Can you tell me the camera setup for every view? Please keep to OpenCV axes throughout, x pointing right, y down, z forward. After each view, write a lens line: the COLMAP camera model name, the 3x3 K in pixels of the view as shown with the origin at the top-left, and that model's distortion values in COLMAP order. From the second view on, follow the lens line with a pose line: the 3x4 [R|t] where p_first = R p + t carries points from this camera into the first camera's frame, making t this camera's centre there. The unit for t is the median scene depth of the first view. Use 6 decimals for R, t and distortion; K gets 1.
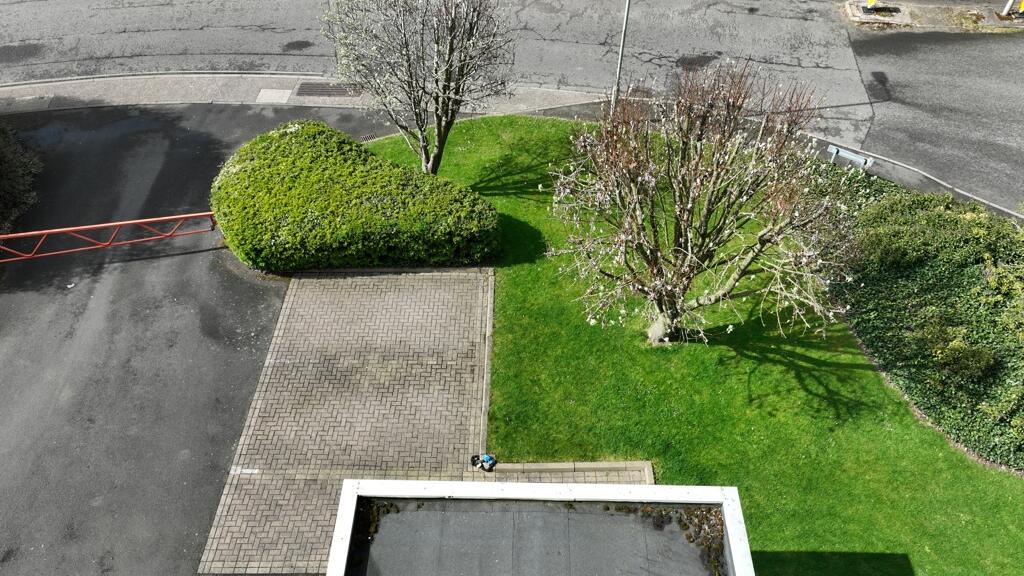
lens RADIAL K [[727.6, 0, 512.0], [0, 727.6, 288.0], [0, 0, 1]] dist [0.012415, 0.000018]
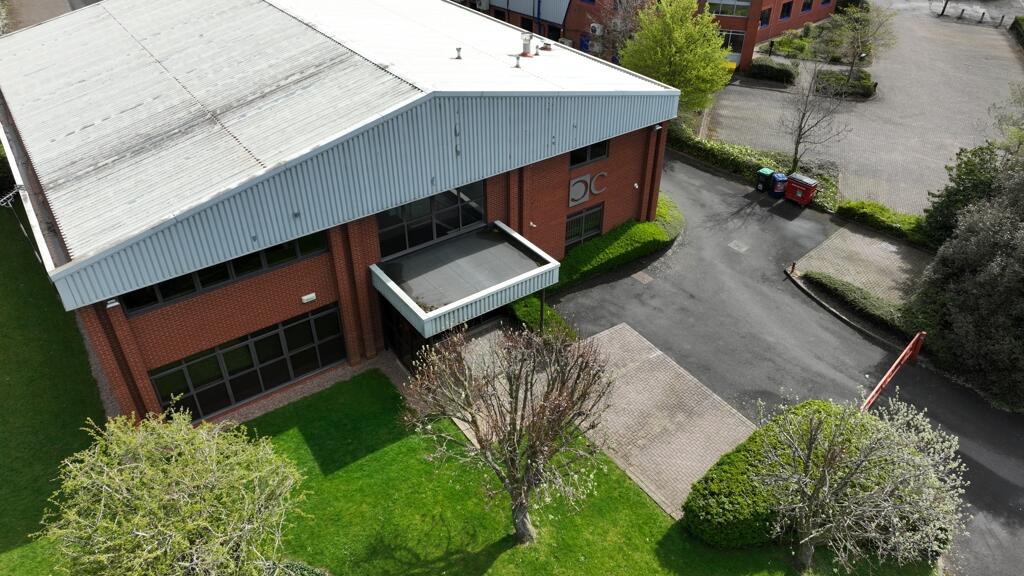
lens RADIAL K [[729.7, 0, 512.0], [0, 729.7, 288.0], [0, 0, 1]] dist [-0.000859, 0.032572]
pose [[-0.800322, 0.341205, -0.493015, 0.714007], [-0.453945, 0.192350, 0.870020, -1.120343], [0.391687, 0.920098, 0.000946, 0.628924]]
